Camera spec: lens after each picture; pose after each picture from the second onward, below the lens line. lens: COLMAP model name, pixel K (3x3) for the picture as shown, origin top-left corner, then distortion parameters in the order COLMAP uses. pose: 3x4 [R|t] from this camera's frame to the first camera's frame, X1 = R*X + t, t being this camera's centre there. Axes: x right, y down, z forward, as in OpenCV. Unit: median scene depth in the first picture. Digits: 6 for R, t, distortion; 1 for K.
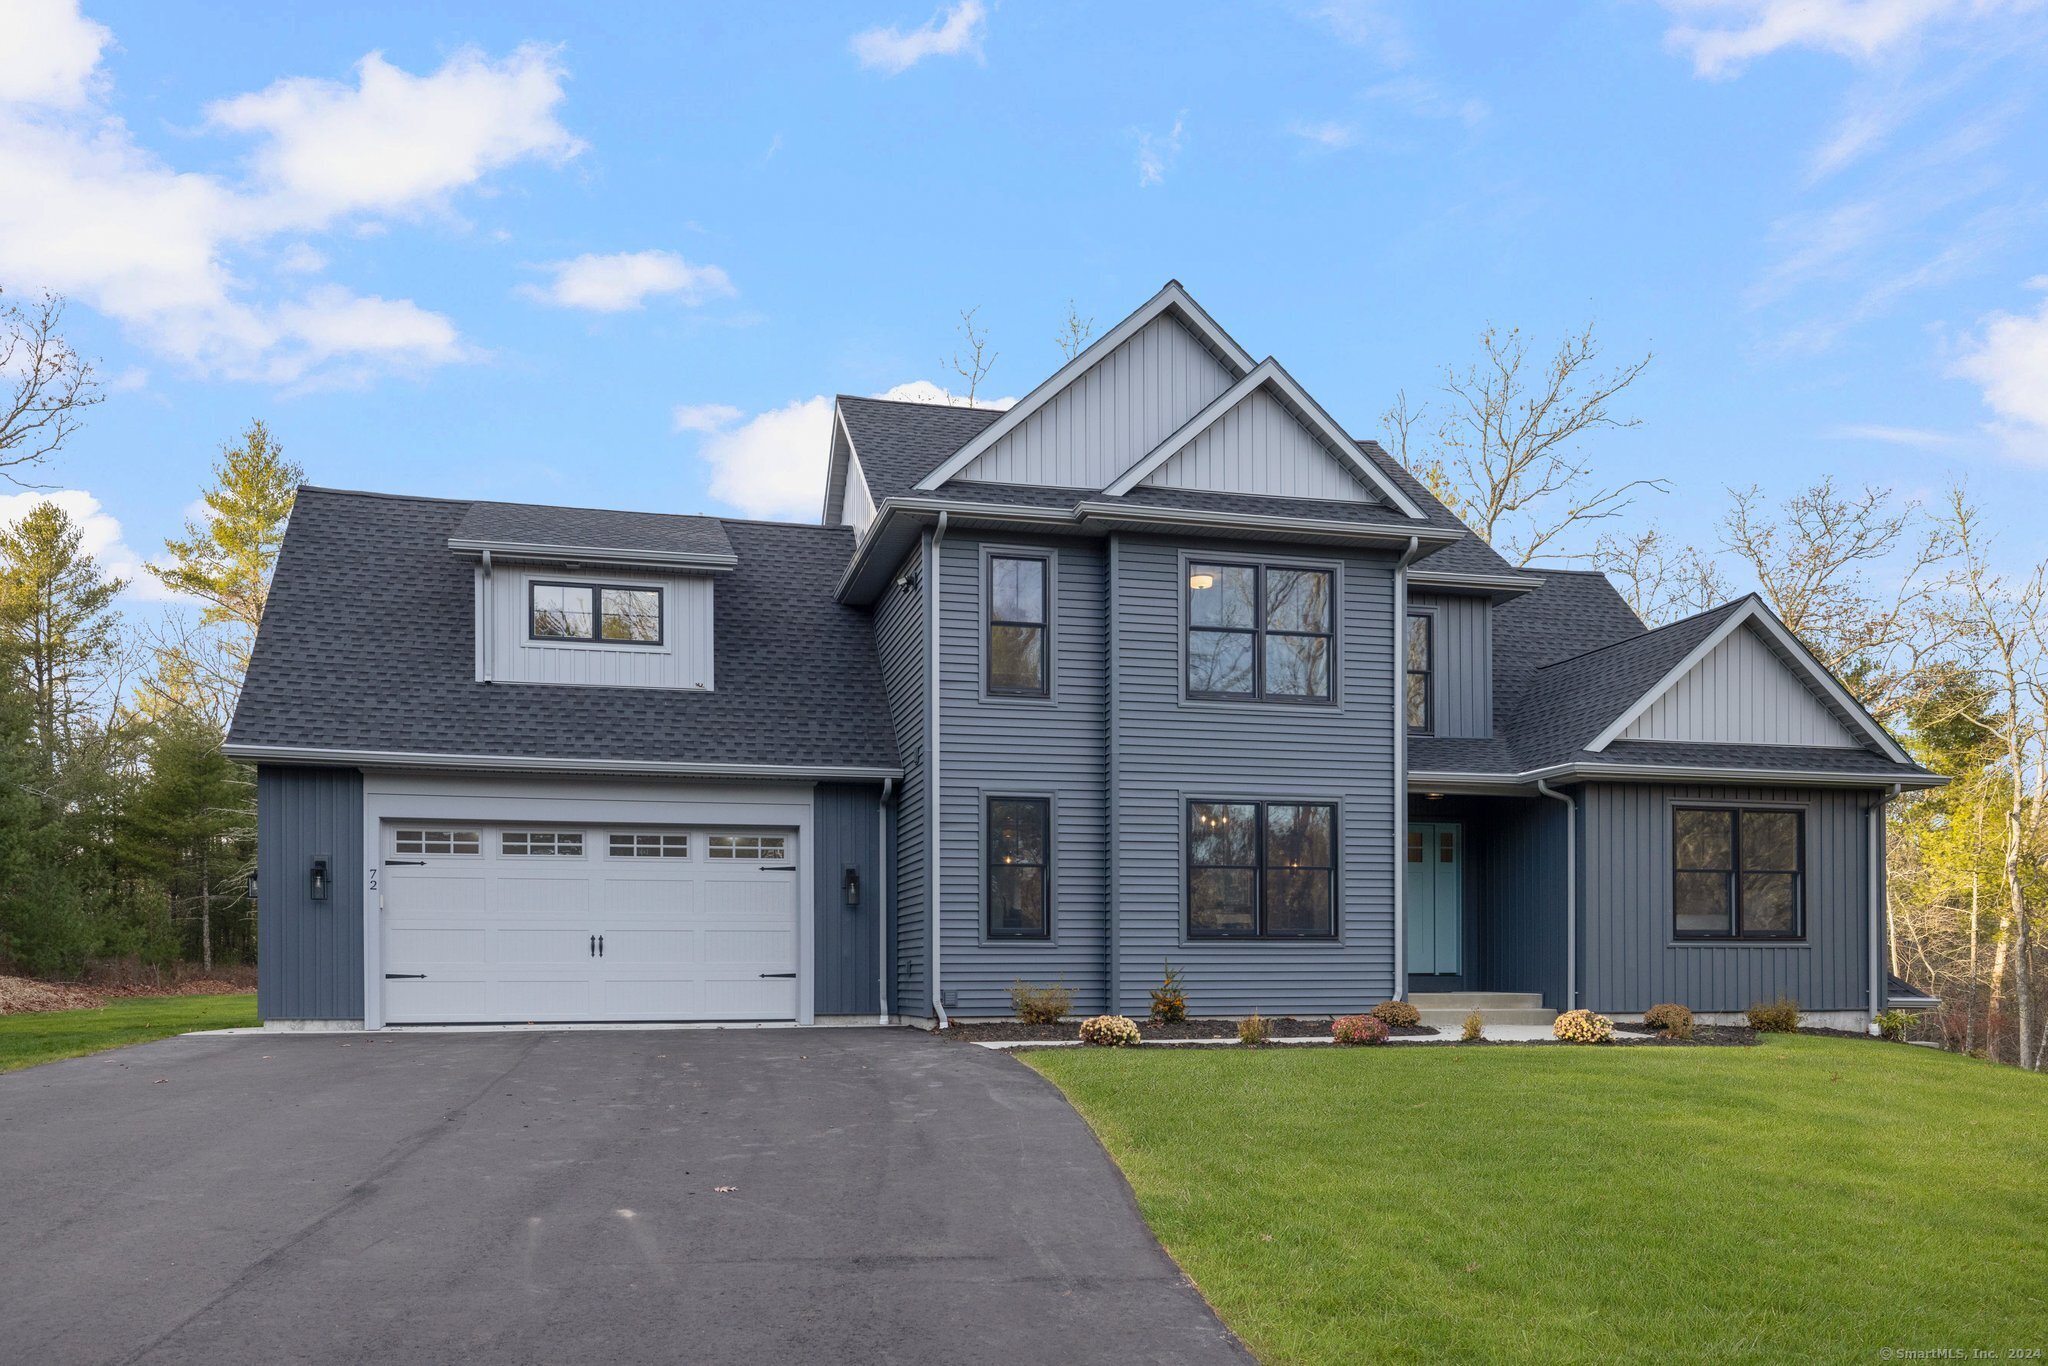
lens RADIAL K [[1381.0, 0, 1024.0], [0, 1381.0, 683.0], [0, 0, 1]] dist [-0.000832, -0.000797]
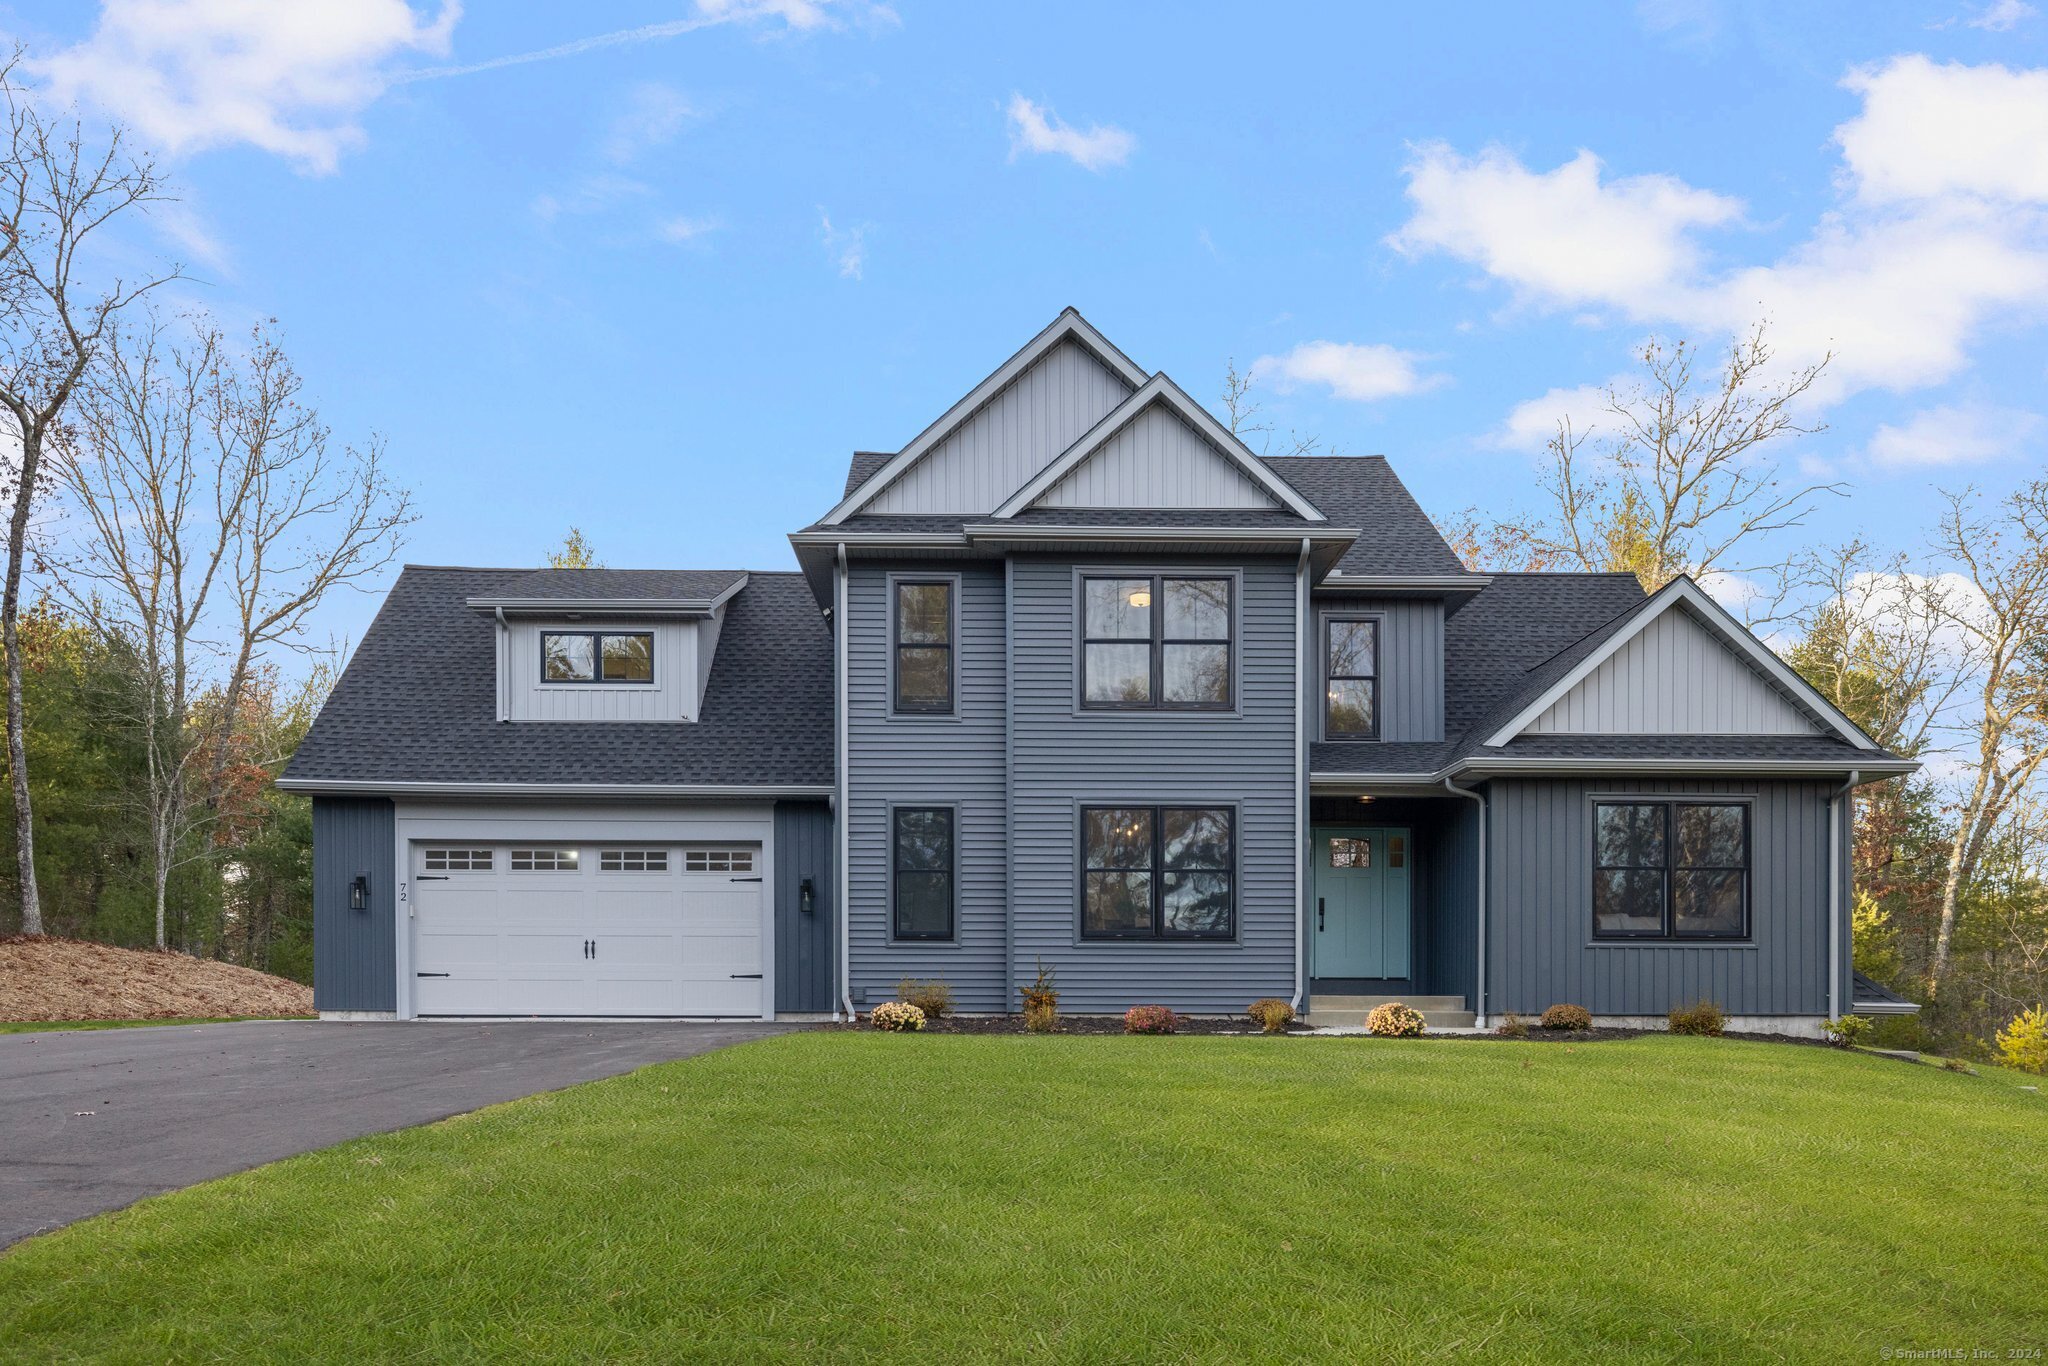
lens RADIAL K [[1274.6, 0, 1021.3], [0, 1274.6, 753.6], [0, 0, 1]] dist [0.001533, -0.000327]
pose [[0.978175, -0.033029, -0.205140, 0.260273], [0.036011, 0.999293, 0.010818, 0.031728], [0.204637, -0.017969, 0.978673, 0.051469]]
